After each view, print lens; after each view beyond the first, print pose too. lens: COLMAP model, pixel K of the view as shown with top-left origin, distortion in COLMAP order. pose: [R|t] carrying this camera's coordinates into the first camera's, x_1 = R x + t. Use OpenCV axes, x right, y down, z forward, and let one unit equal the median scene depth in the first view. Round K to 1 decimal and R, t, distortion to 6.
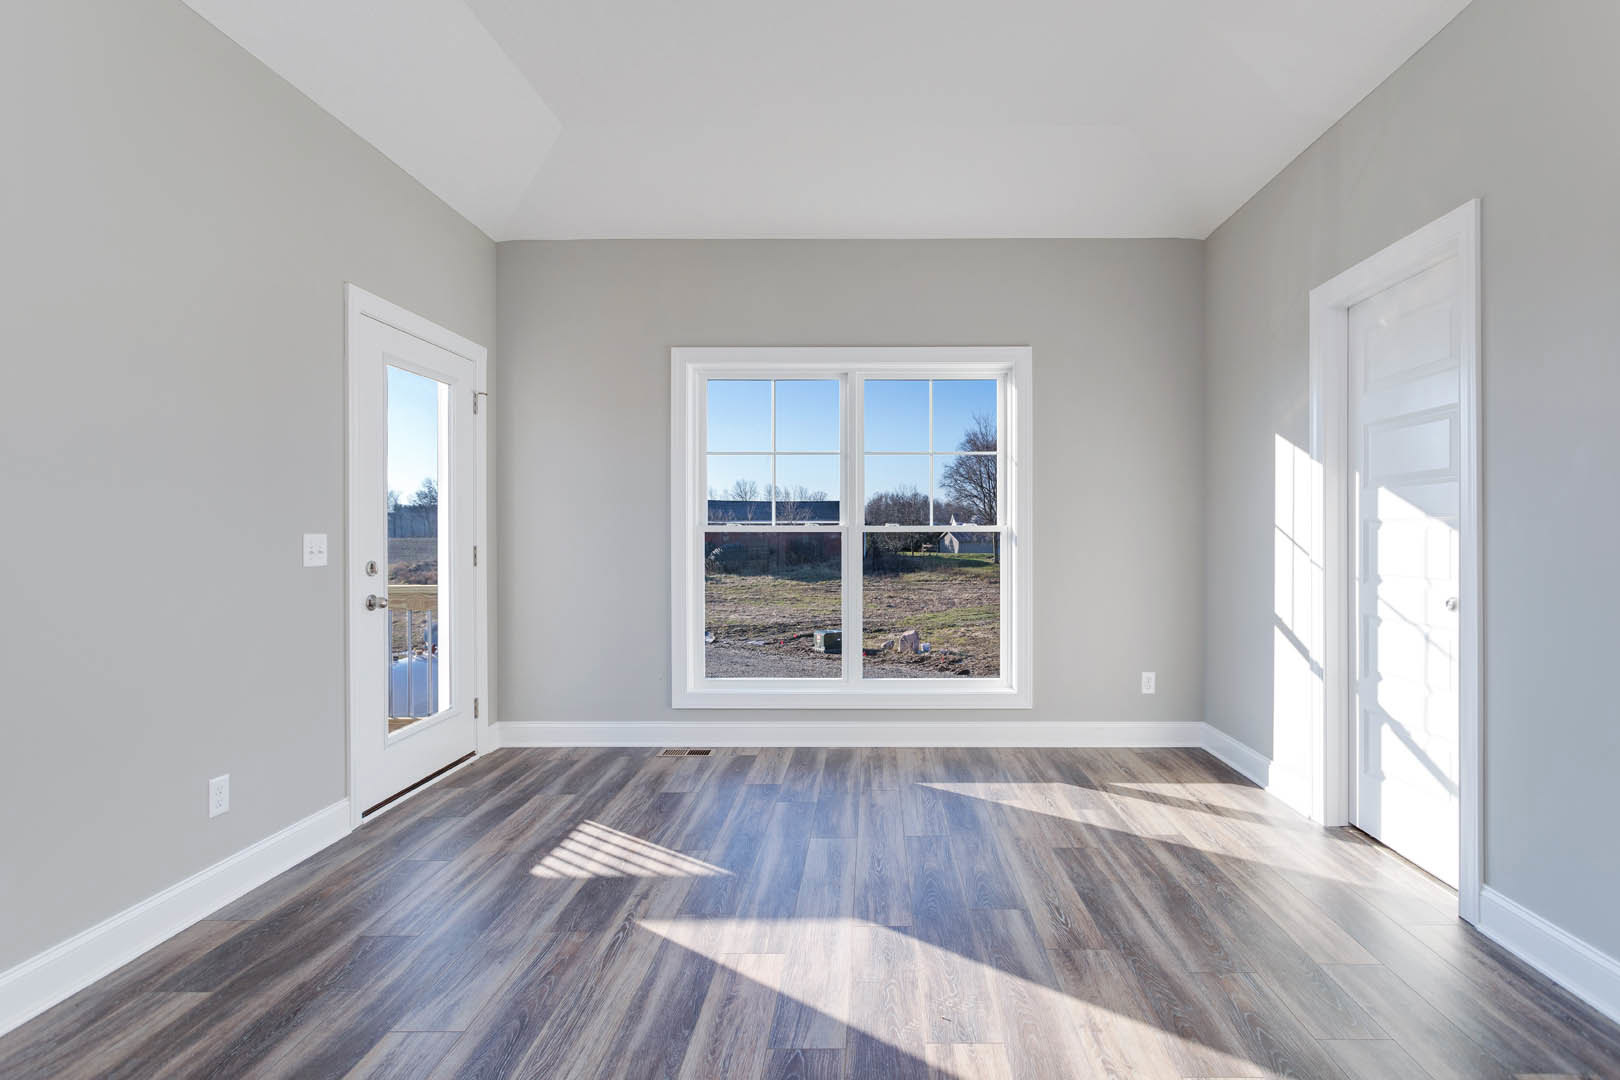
lens RADIAL K [[787.8, 0, 870.4], [0, 787.8, 535.3], [0, 0, 1]] dist [0.001553, 0.000829]
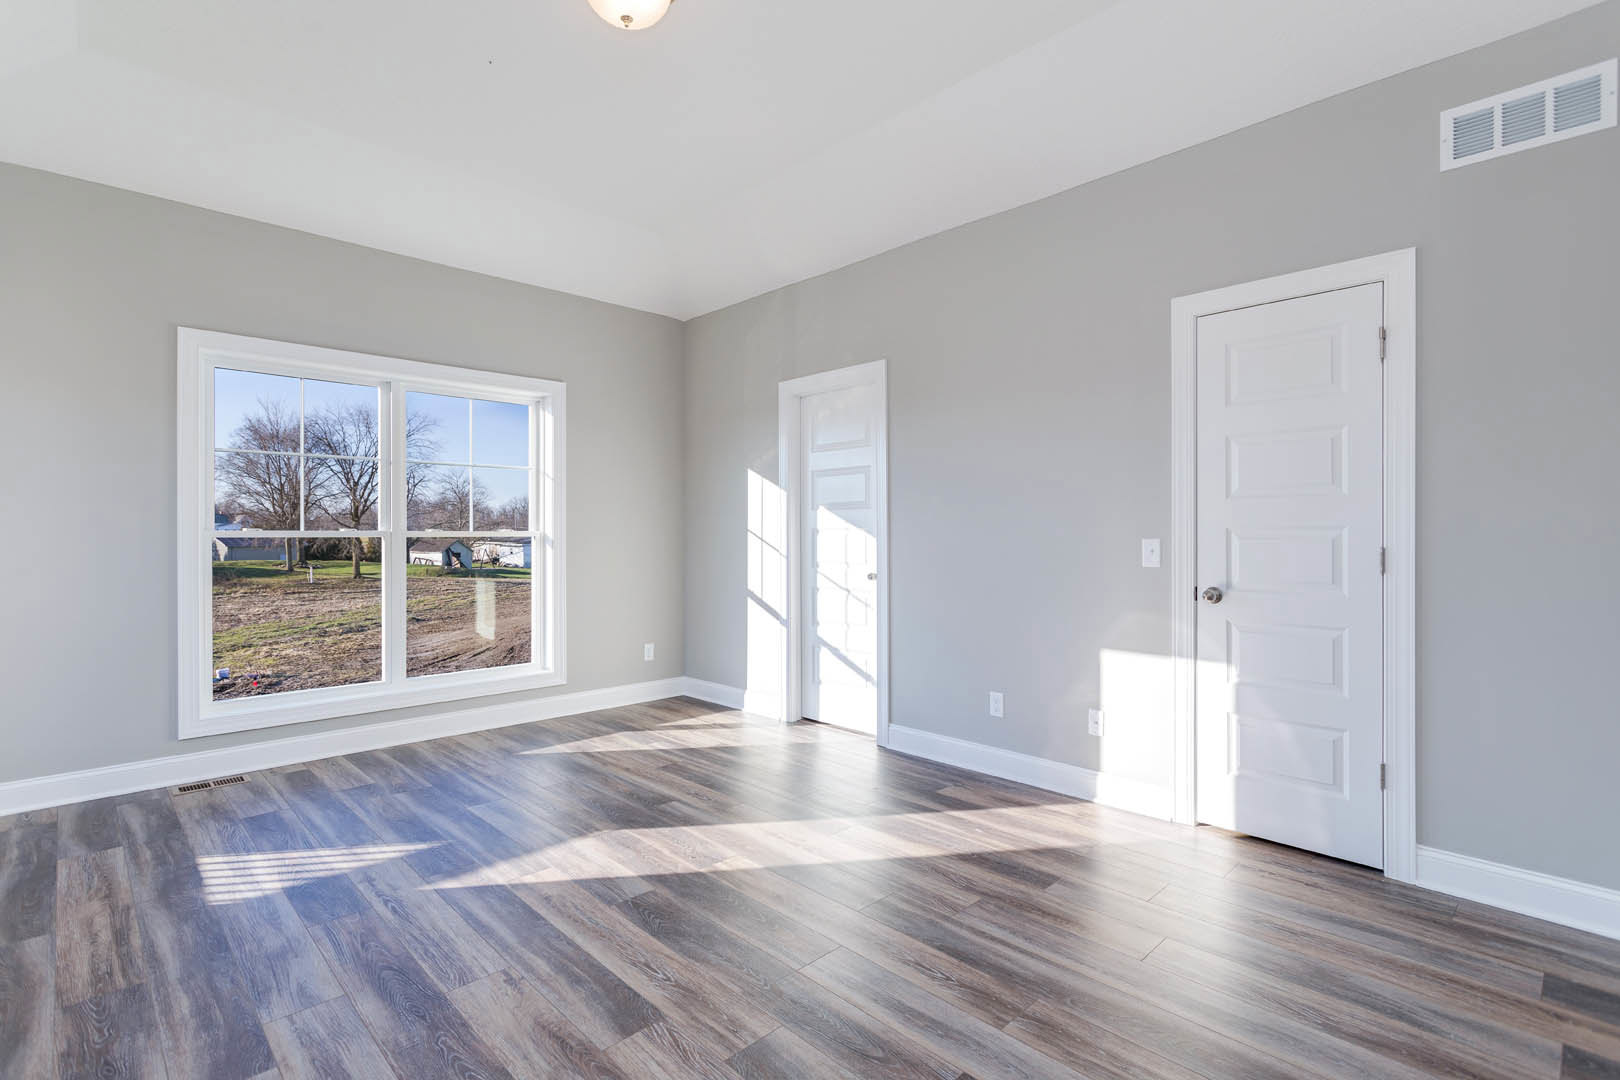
lens RADIAL K [[767.6, 0, 809.9], [0, 767.6, 529.6], [0, 0, 1]] dist [-0.001470, 0.000110]
pose [[0.711858, 0.003088, 0.702317, -0.391928], [0.004450, 0.999950, -0.008907, -0.002698], [-0.702310, 0.009466, 0.711809, -0.107128]]
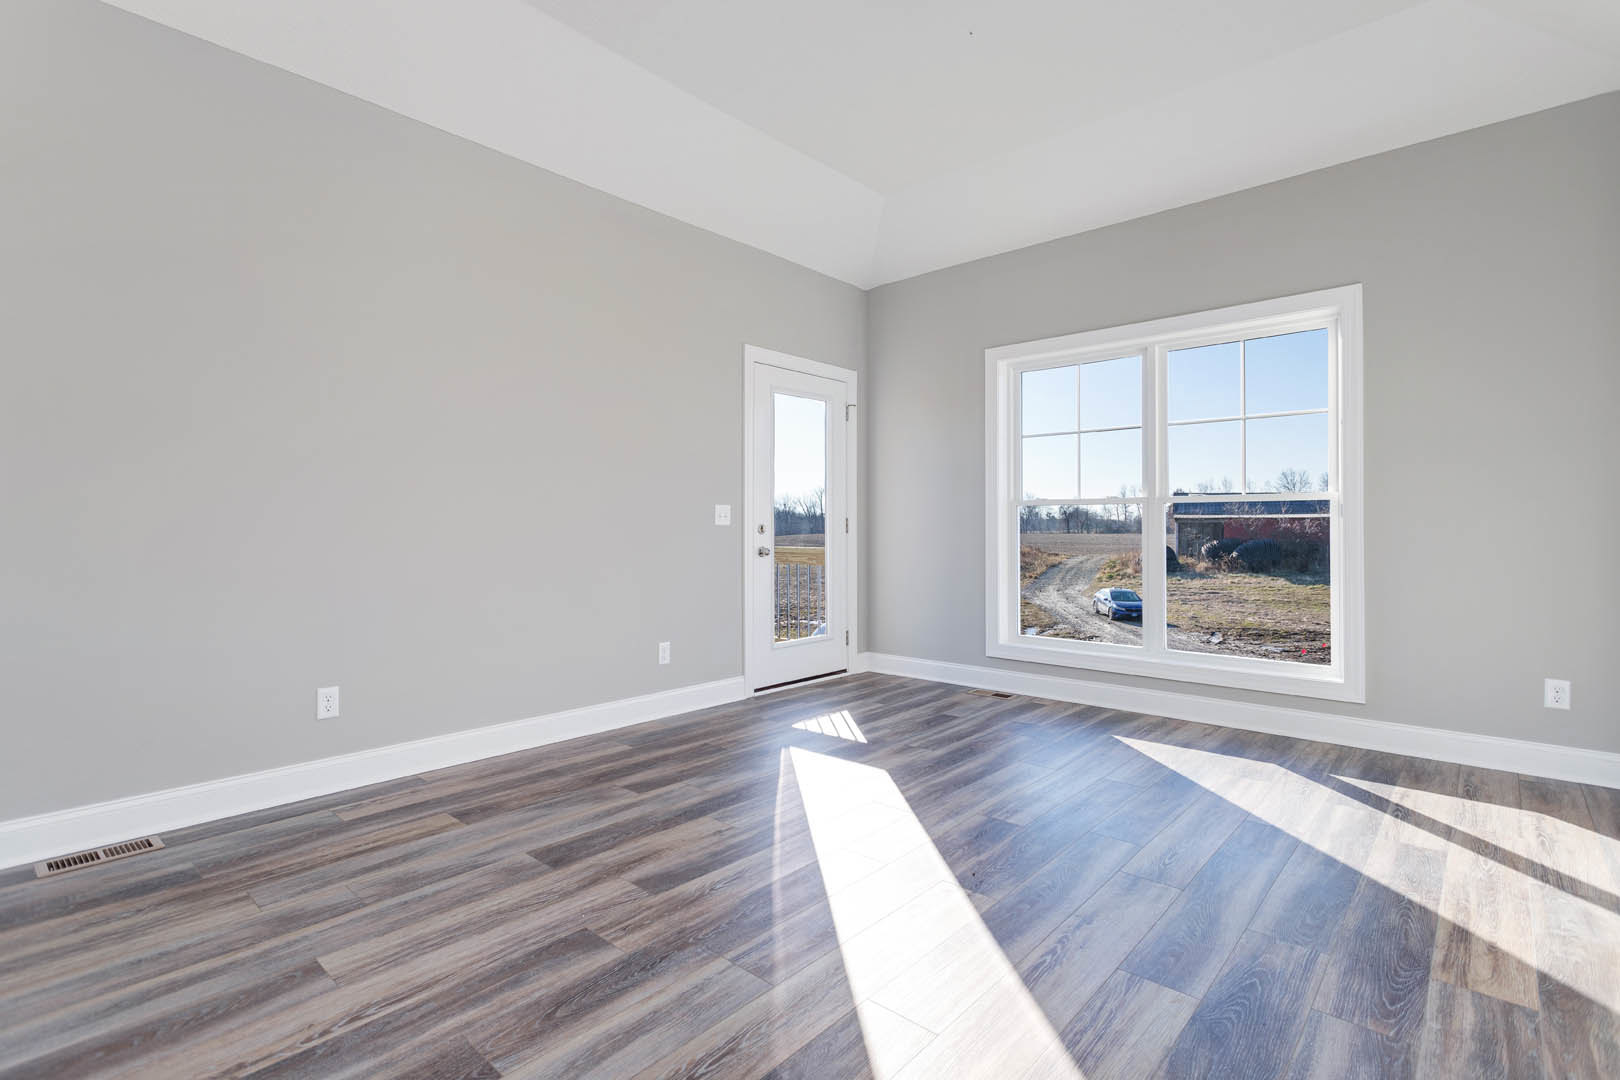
lens RADIAL K [[764.1, 0, 805.6], [0, 764.1, 532.2], [0, 0, 1]] dist [0.002158, 0.000379]
pose [[0.747720, 0.004676, -0.663998, 0.342040], [-0.004105, 0.999989, 0.002420, 0.037142], [0.664001, 0.000916, 0.747731, -0.034847]]
